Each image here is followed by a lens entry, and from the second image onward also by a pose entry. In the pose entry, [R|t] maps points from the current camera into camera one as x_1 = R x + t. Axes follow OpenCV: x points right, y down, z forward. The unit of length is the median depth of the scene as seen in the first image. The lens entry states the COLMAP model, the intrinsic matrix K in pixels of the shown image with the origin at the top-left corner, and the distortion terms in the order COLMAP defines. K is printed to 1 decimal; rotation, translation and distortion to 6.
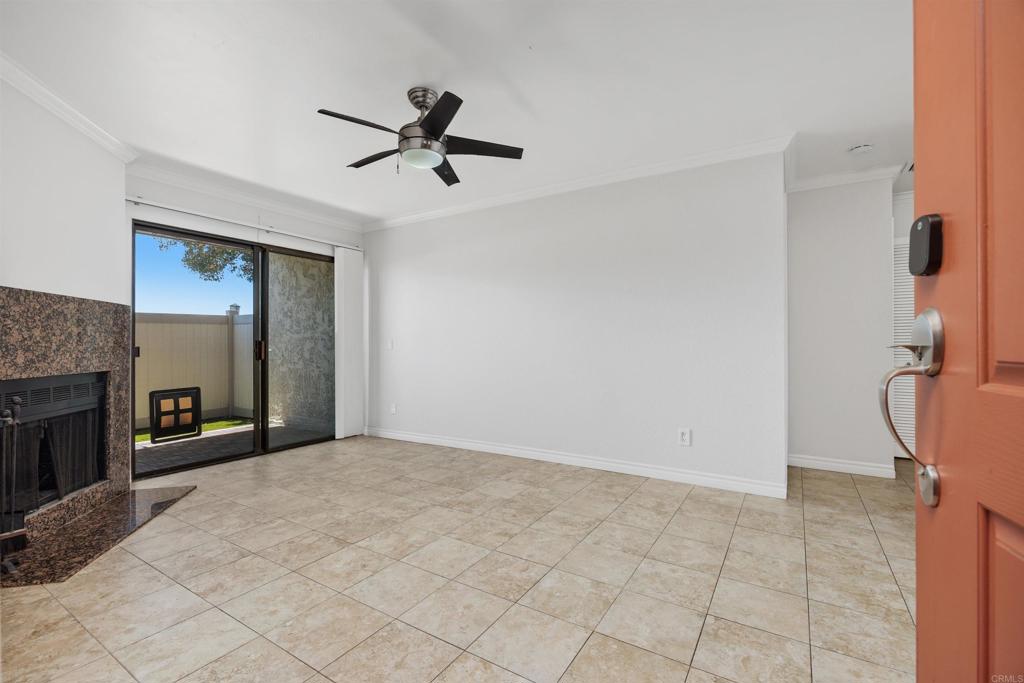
lens RADIAL K [[437.1, 0, 525.3], [0, 437.1, 342.9], [0, 0, 1]] dist [-0.003738, -0.005365]
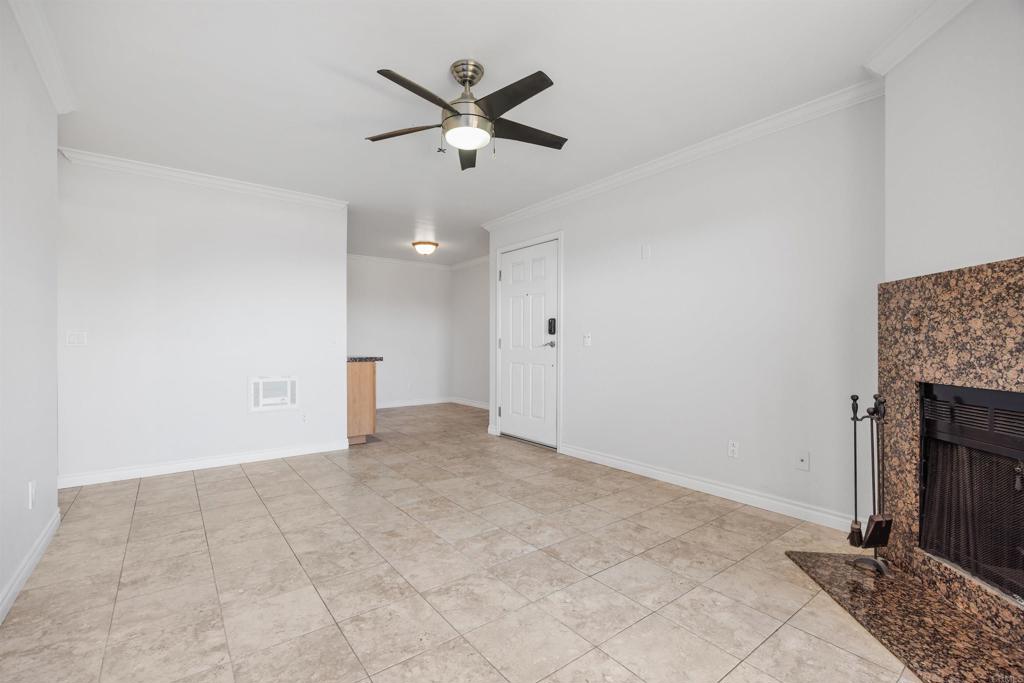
lens RADIAL K [[451.2, 0, 526.5], [0, 451.2, 342.7], [0, 0, 1]] dist [0.000105, -0.003737]
pose [[-0.938069, -0.002152, 0.346441, -0.617111], [-0.006113, 0.999928, -0.010342, 0.015209], [-0.346394, -0.011819, -0.938015, 1.688636]]
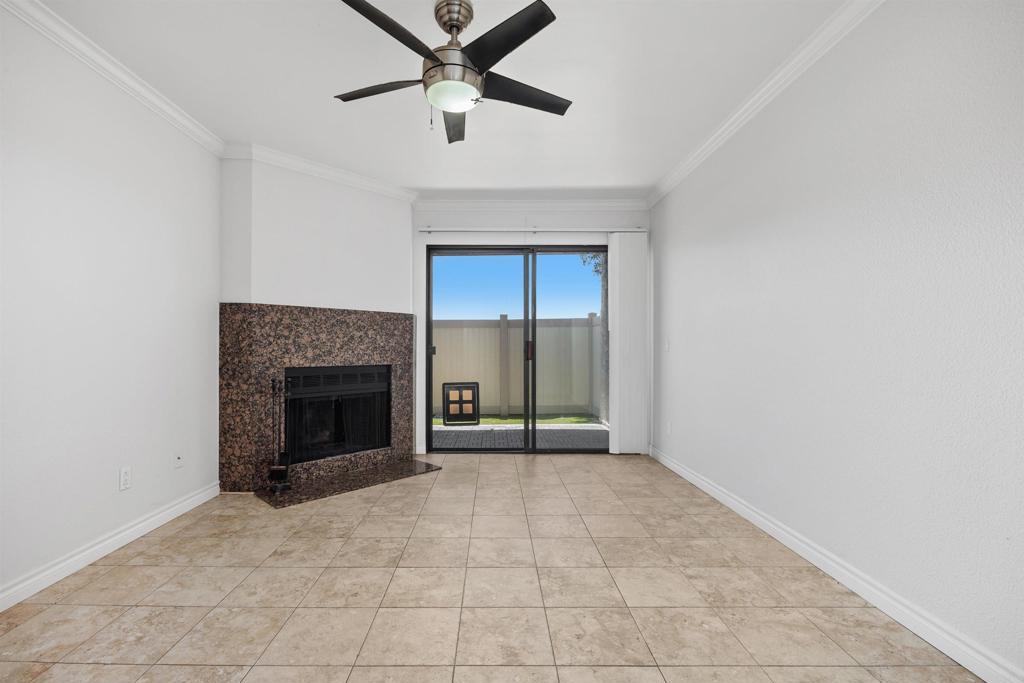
lens RADIAL K [[473.7, 0, 490.9], [0, 473.7, 344.6], [0, 0, 1]] dist [-0.002009, -0.000438]
pose [[0.511560, -0.004311, -0.859237, 0.460247], [0.006443, 0.999979, -0.001182, 0.009403], [0.859224, -0.004931, 0.511576, 0.586479]]
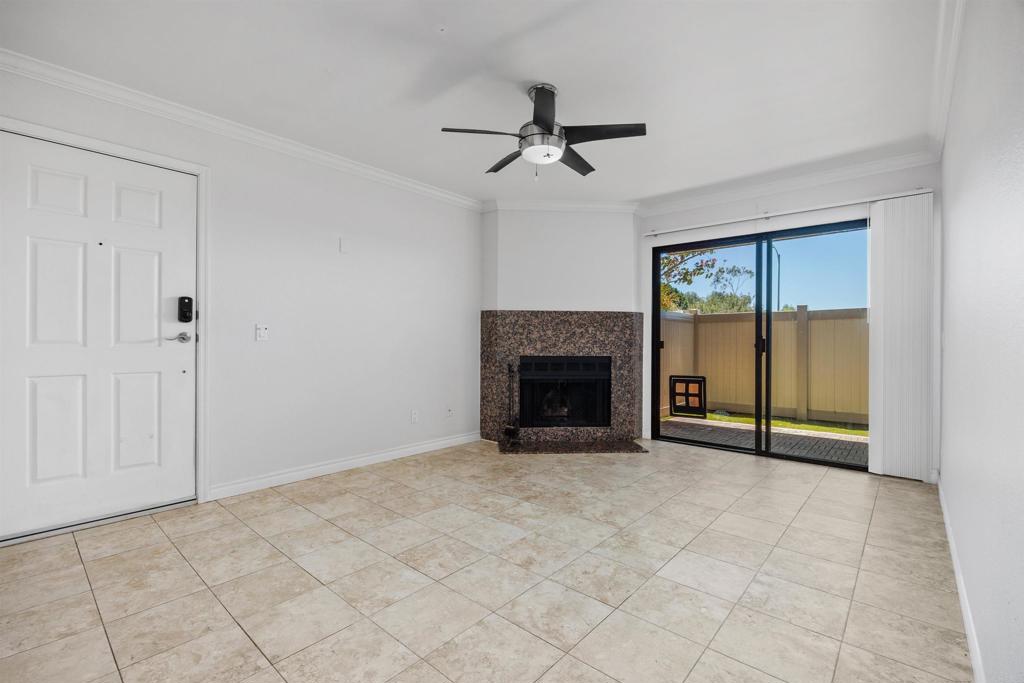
lens RADIAL K [[454.4, 0, 492.3], [0, 454.4, 339.0], [0, 0, 1]] dist [-0.000110, -0.000529]
pose [[-0.200980, -0.006280, -0.979575, 0.749629], [0.002680, 0.999972, -0.006961, 0.015776], [0.979592, -0.004024, -0.200958, 1.011420]]
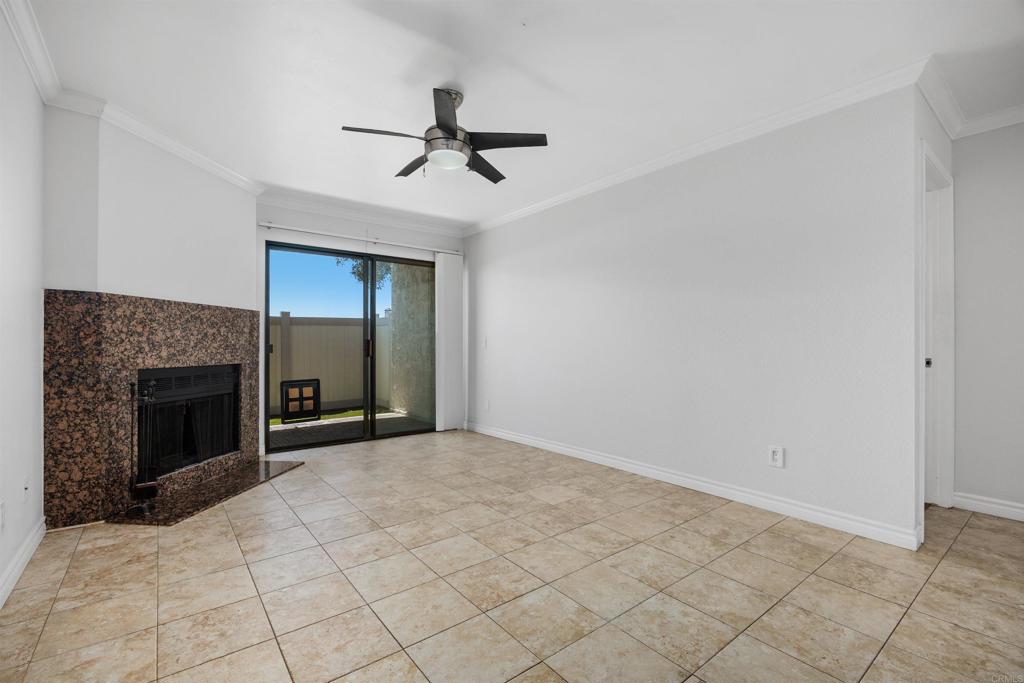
lens RADIAL K [[451.2, 0, 526.5], [0, 451.2, 342.7], [0, 0, 1]] dist [0.000105, -0.003737]
pose [[0.940630, -0.002485, -0.339424, 0.268105], [0.003462, 0.999991, 0.002274, 0.005216], [0.339415, -0.003314, 0.940631, 0.075567]]
